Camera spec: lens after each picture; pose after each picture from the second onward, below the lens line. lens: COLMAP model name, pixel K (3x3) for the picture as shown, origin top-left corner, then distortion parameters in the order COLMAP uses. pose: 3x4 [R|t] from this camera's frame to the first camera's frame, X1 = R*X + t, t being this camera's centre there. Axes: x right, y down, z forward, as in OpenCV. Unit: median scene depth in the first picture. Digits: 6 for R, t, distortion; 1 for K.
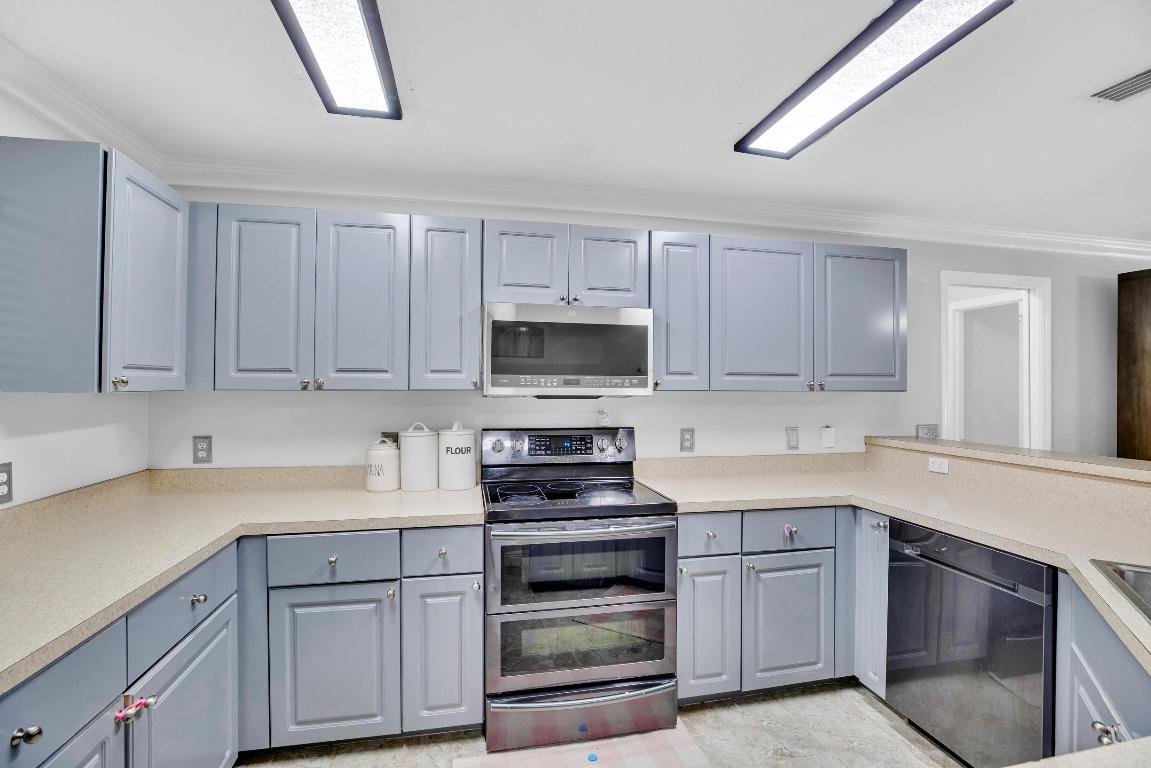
lens RADIAL K [[529.5, 0, 582.6], [0, 529.5, 377.9], [0, 0, 1]] dist [-0.042688, 0.012391]
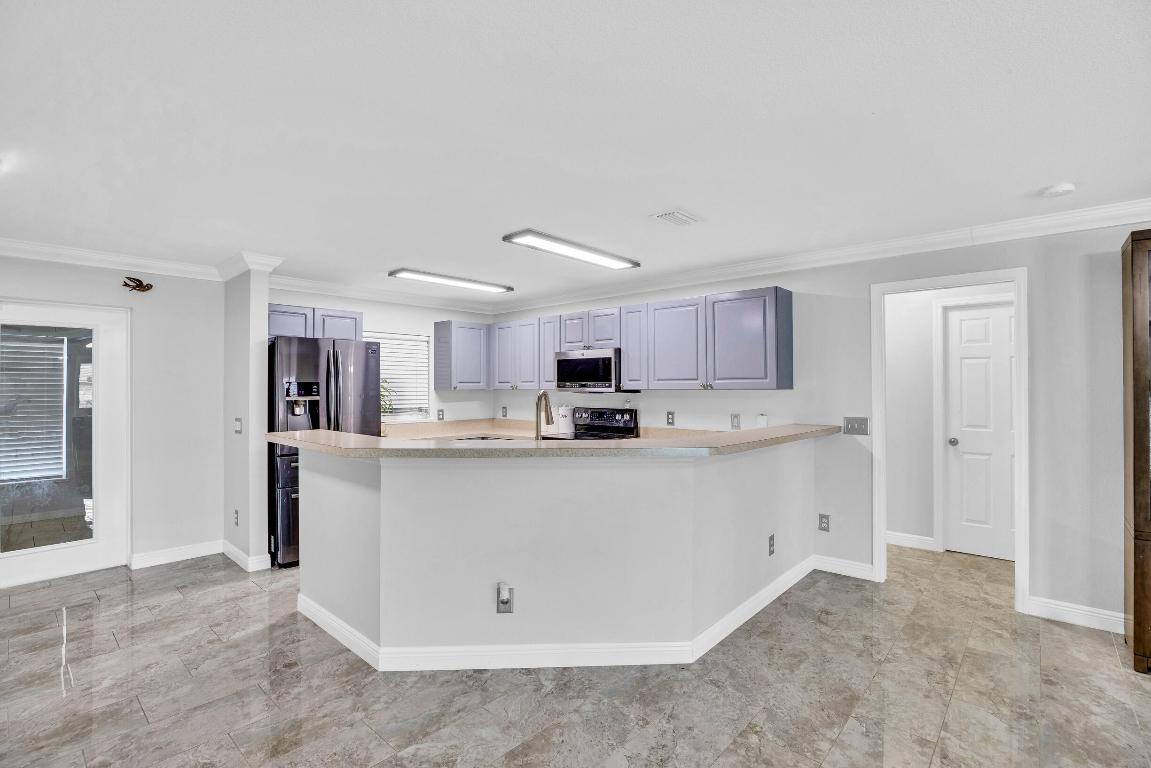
lens RADIAL K [[529.5, 0, 580.5], [0, 529.5, 381.0], [0, 0, 1]] dist [-0.042688, 0.012391]
pose [[0.585424, -0.016922, -0.810551, 1.689155], [0.016936, 0.999819, -0.008640, 0.008410], [0.810550, -0.008670, 0.585605, -0.272240]]
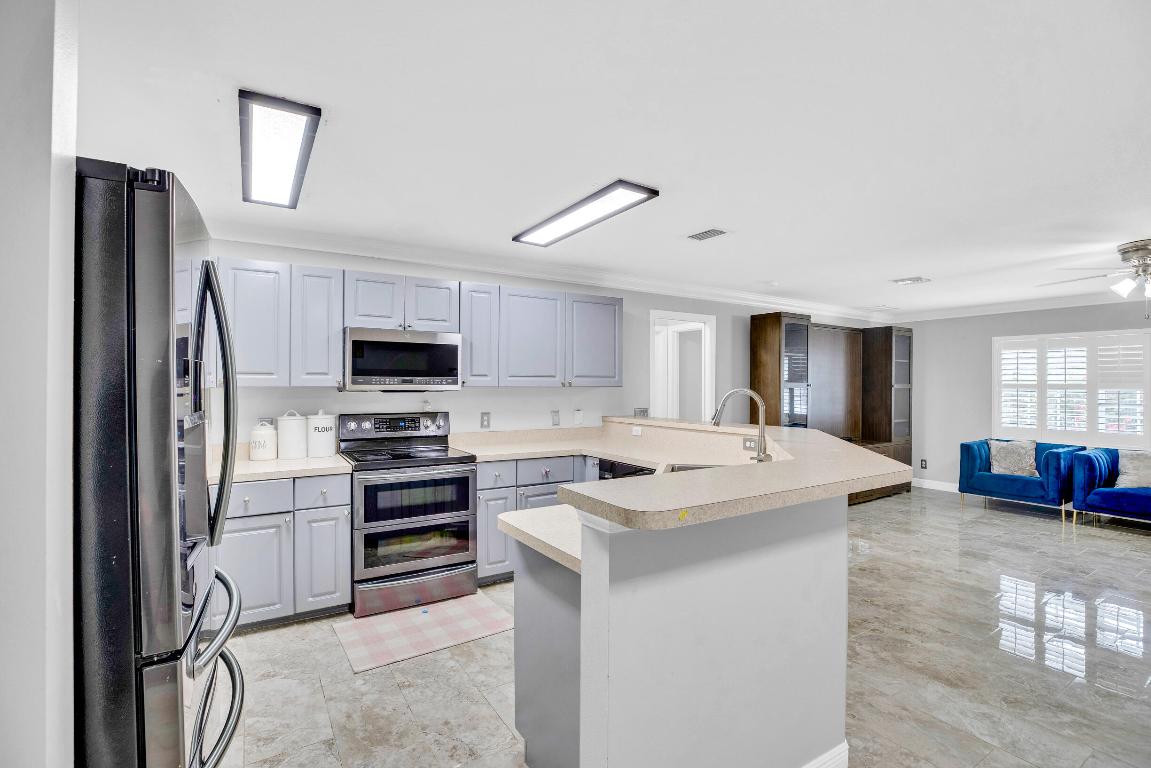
lens RADIAL K [[529.5, 0, 579.2], [0, 529.5, 378.5], [0, 0, 1]] dist [-0.042688, 0.012391]
pose [[0.940821, 0.001181, 0.338902, -0.067249], [-0.002804, 0.999987, 0.004300, -0.007803], [-0.338892, -0.004996, 0.940812, -0.575202]]
